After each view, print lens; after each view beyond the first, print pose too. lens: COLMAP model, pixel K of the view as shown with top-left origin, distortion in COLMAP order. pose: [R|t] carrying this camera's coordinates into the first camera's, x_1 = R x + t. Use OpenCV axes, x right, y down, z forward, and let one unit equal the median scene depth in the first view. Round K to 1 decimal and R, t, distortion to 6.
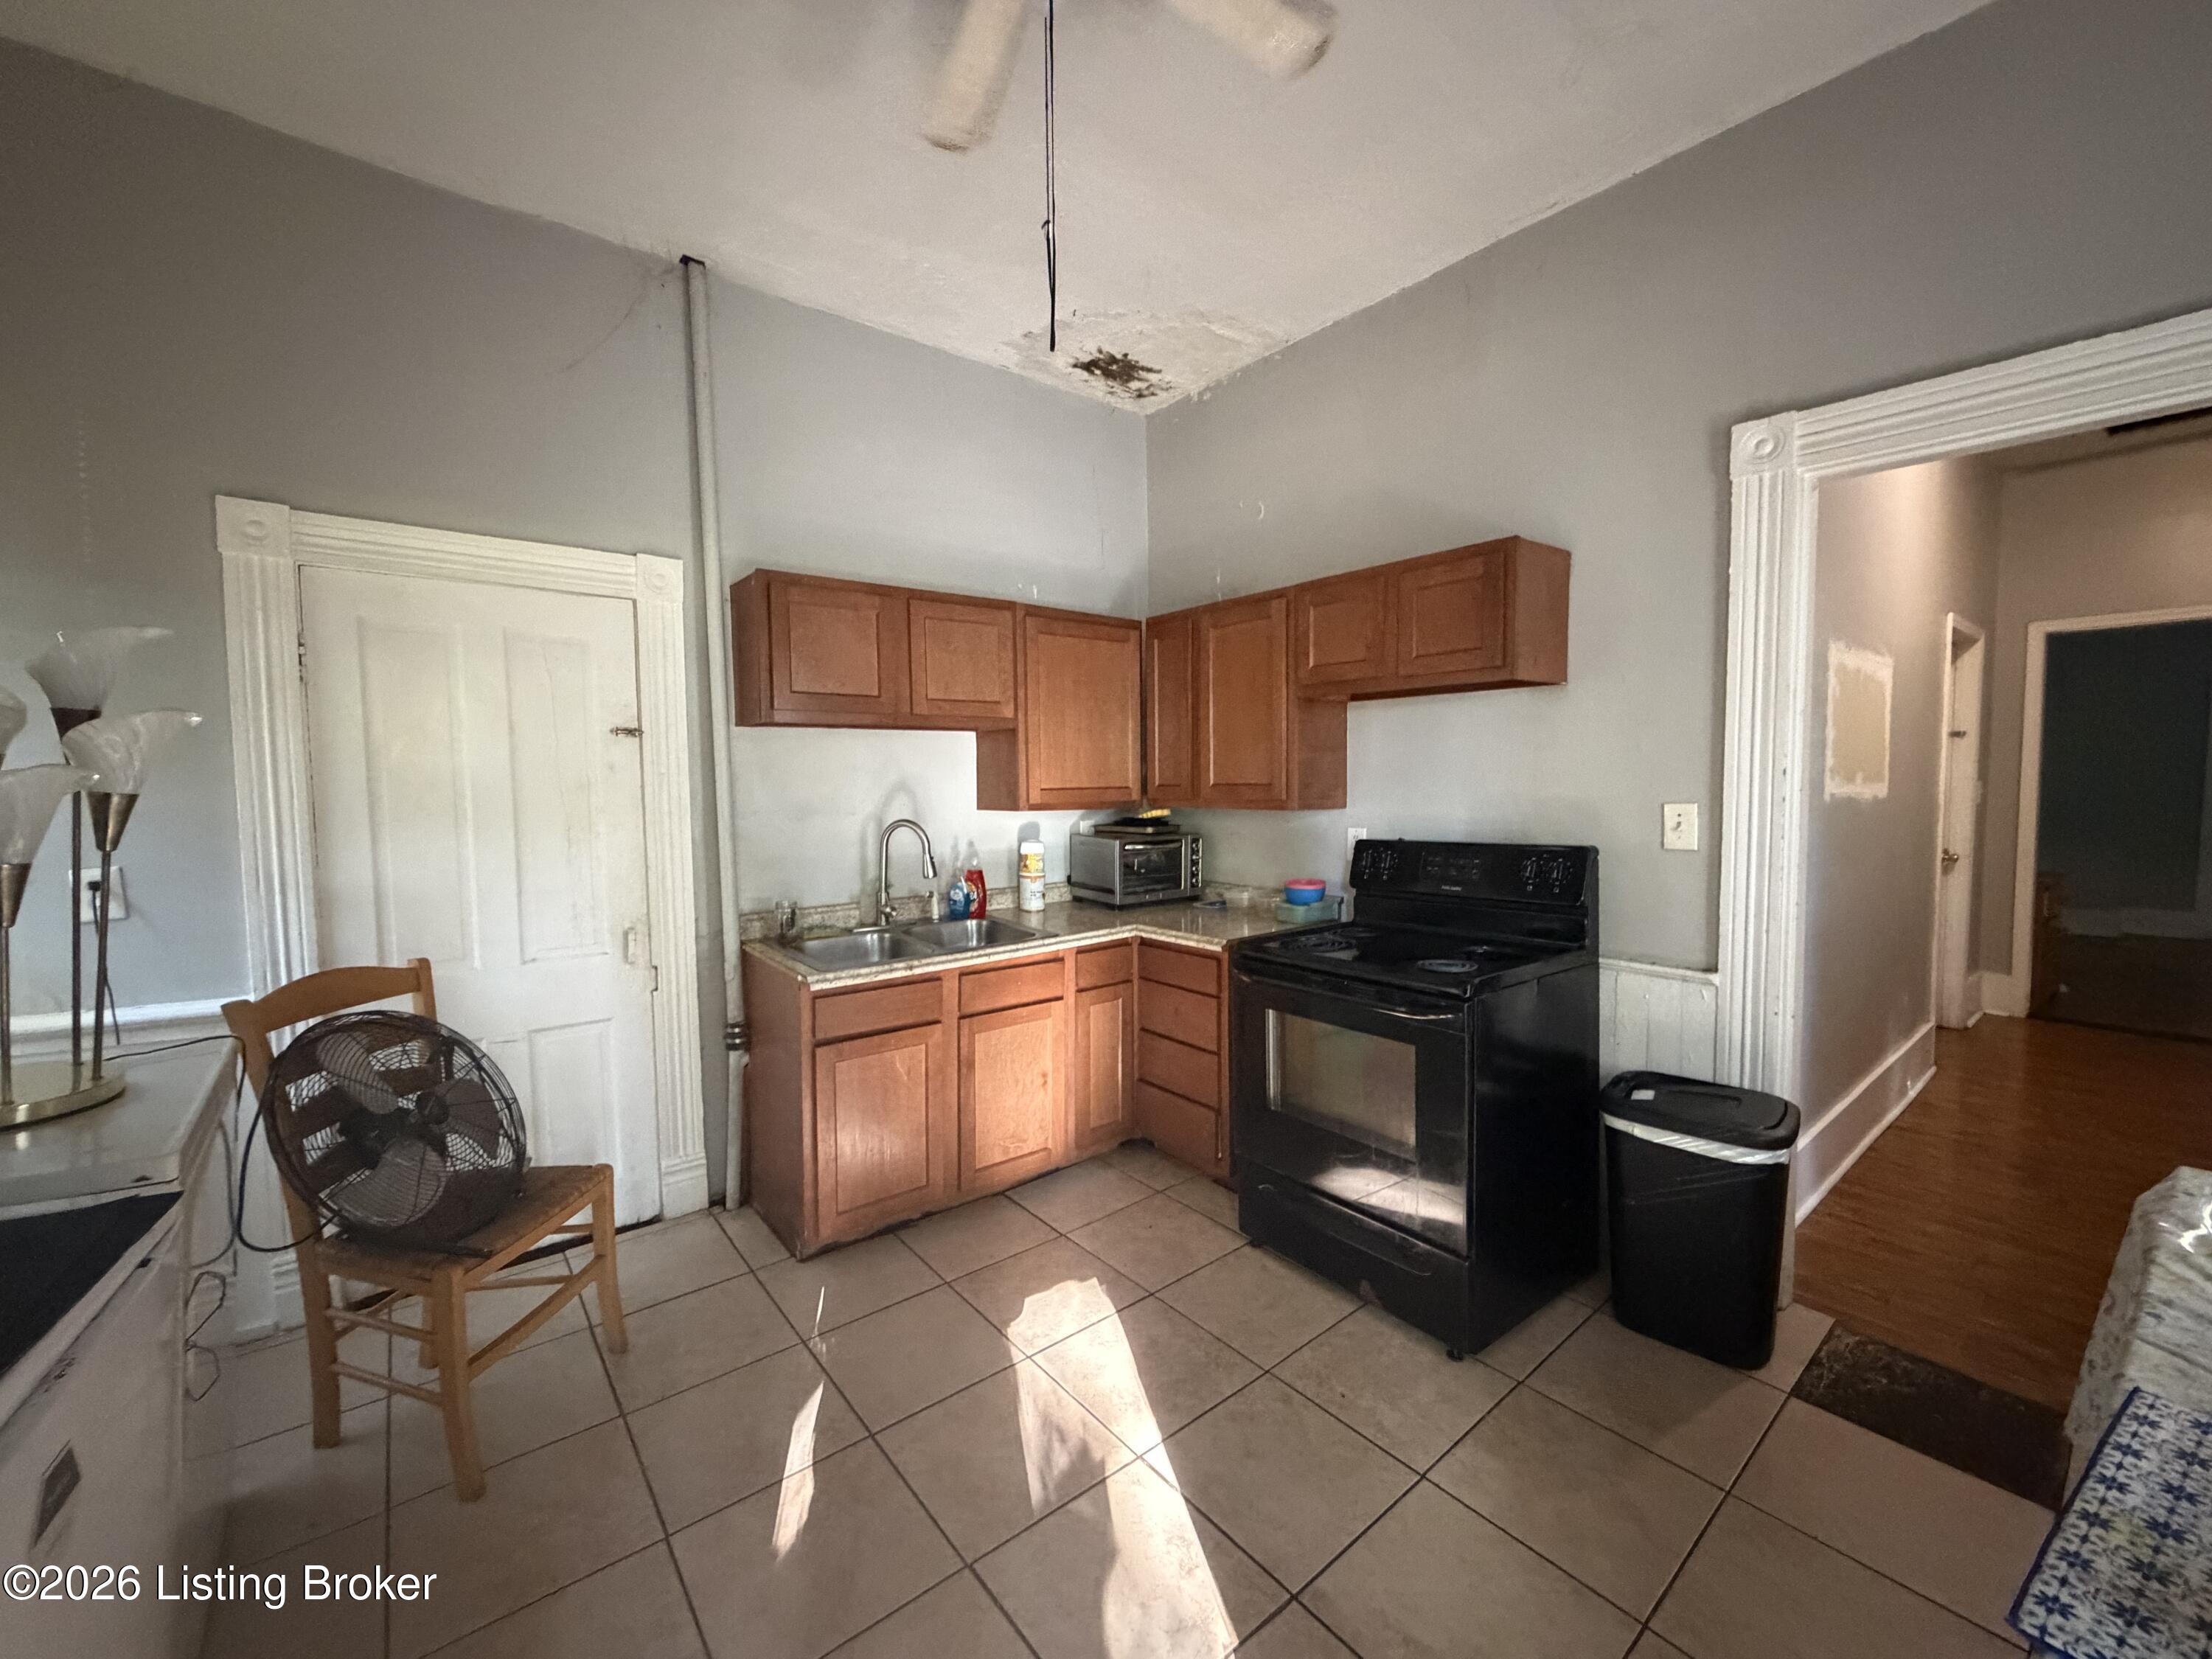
lens RADIAL K [[889.3, 0, 1106.0], [0, 889.3, 829.5], [0, 0, 1]] dist [-0.025536, -0.000099]
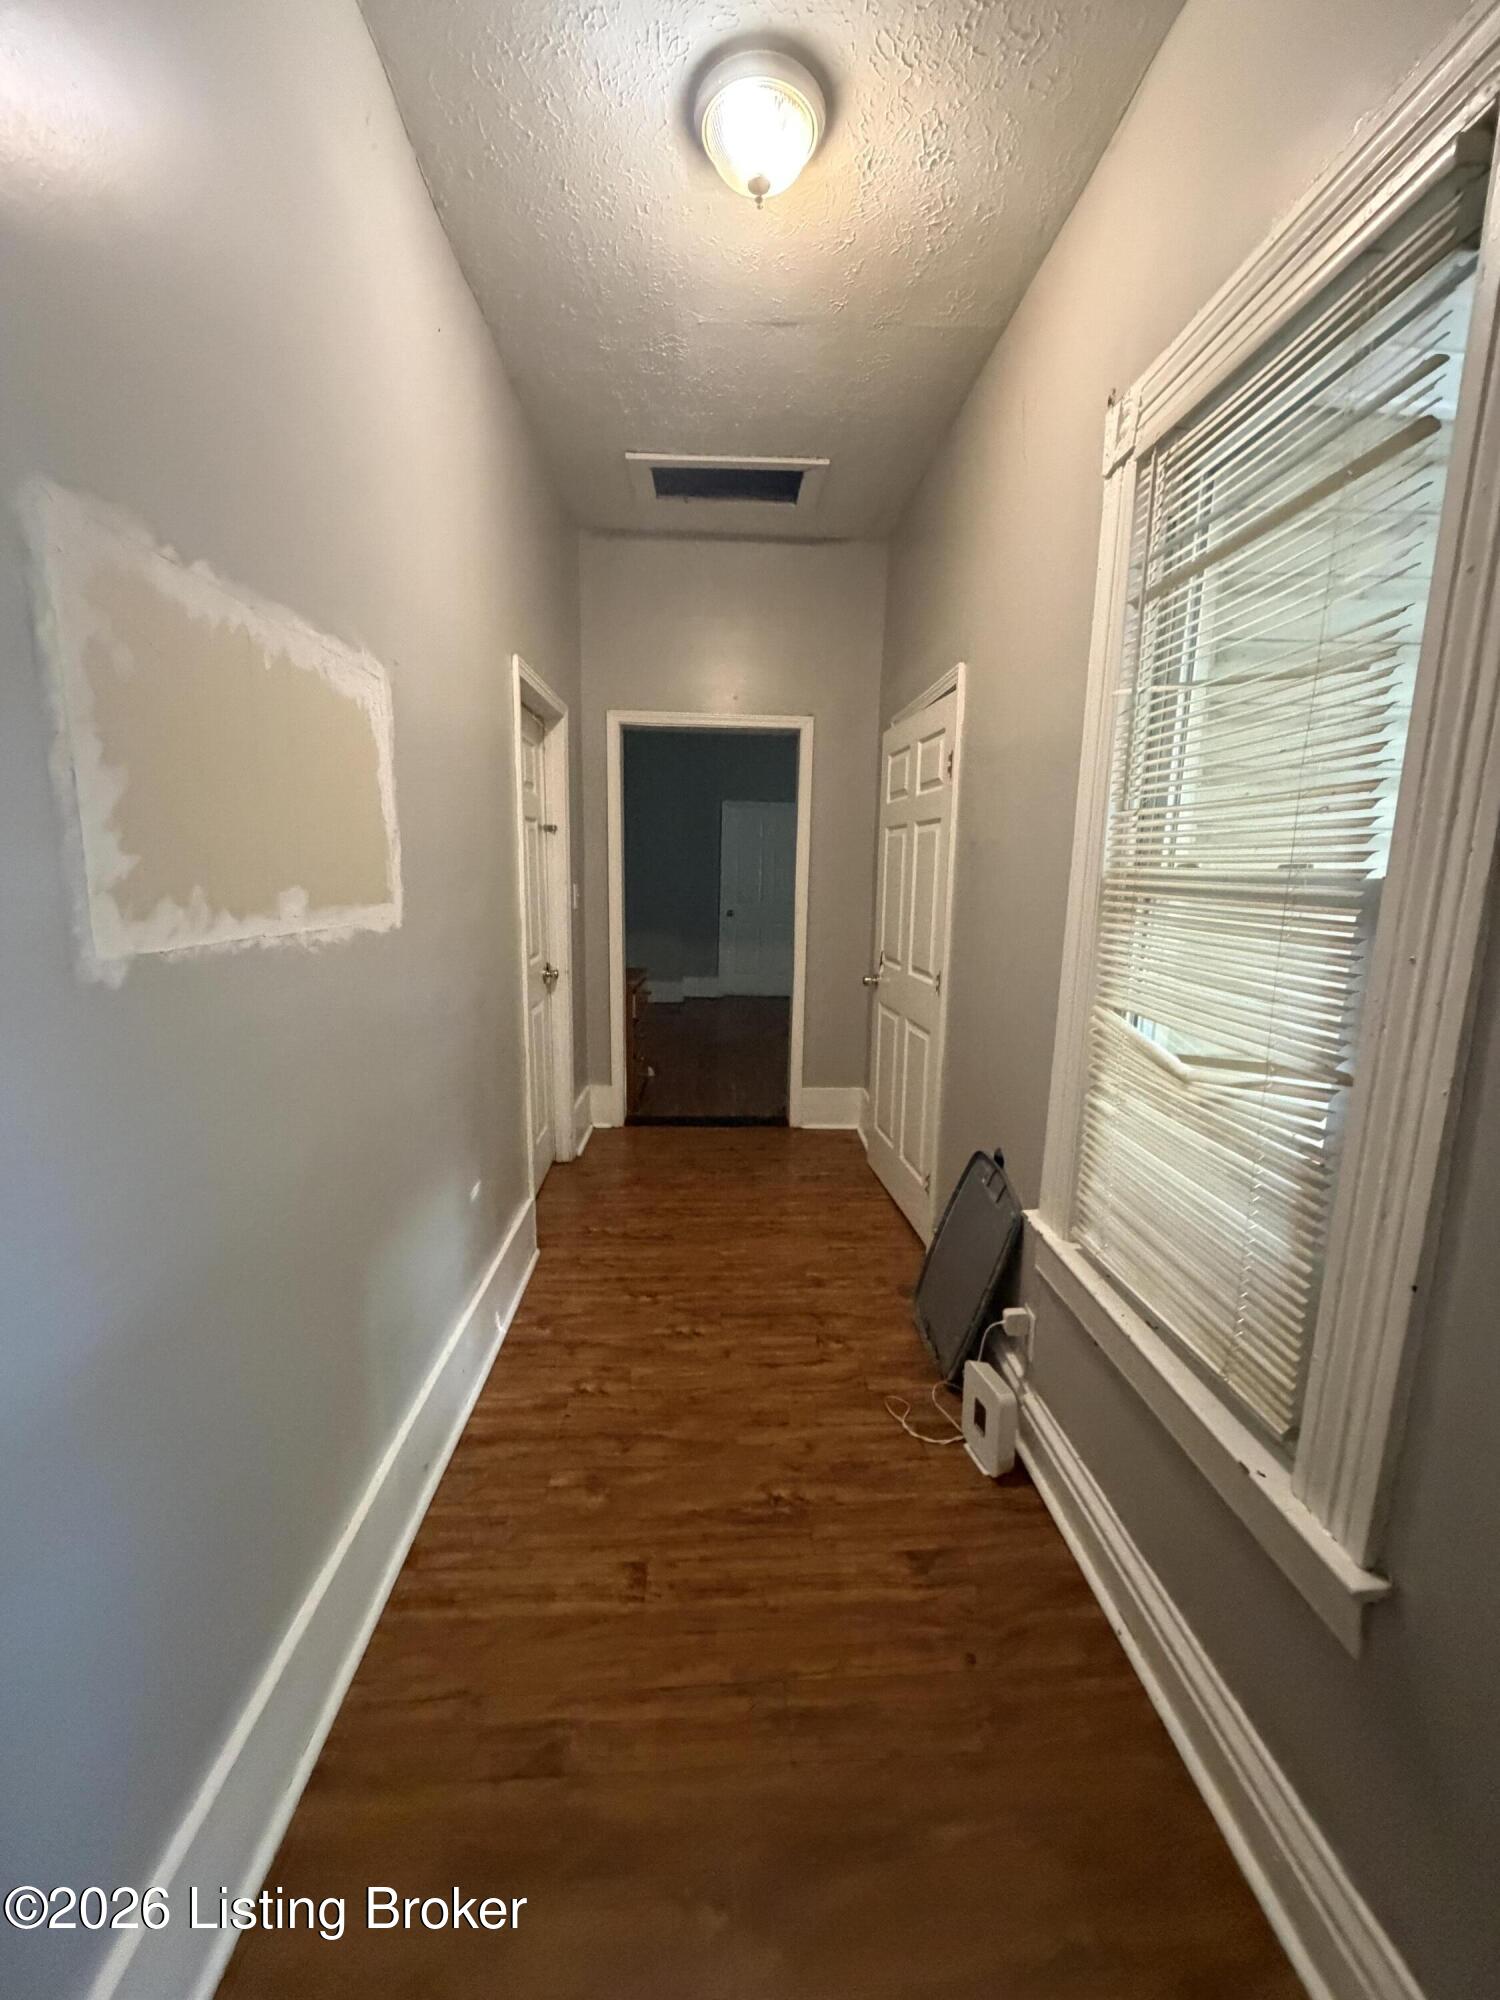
lens RADIAL K [[804.1, 0, 750.0], [0, 804.1, 1000.0], [0, 0, 1]] dist [-0.025536, -0.000099]
pose [[0.571589, -0.111042, 0.812992, 0.439829], [0.023597, 0.992616, 0.118985, -0.034978], [-0.820201, -0.048826, 0.569988, 0.383541]]
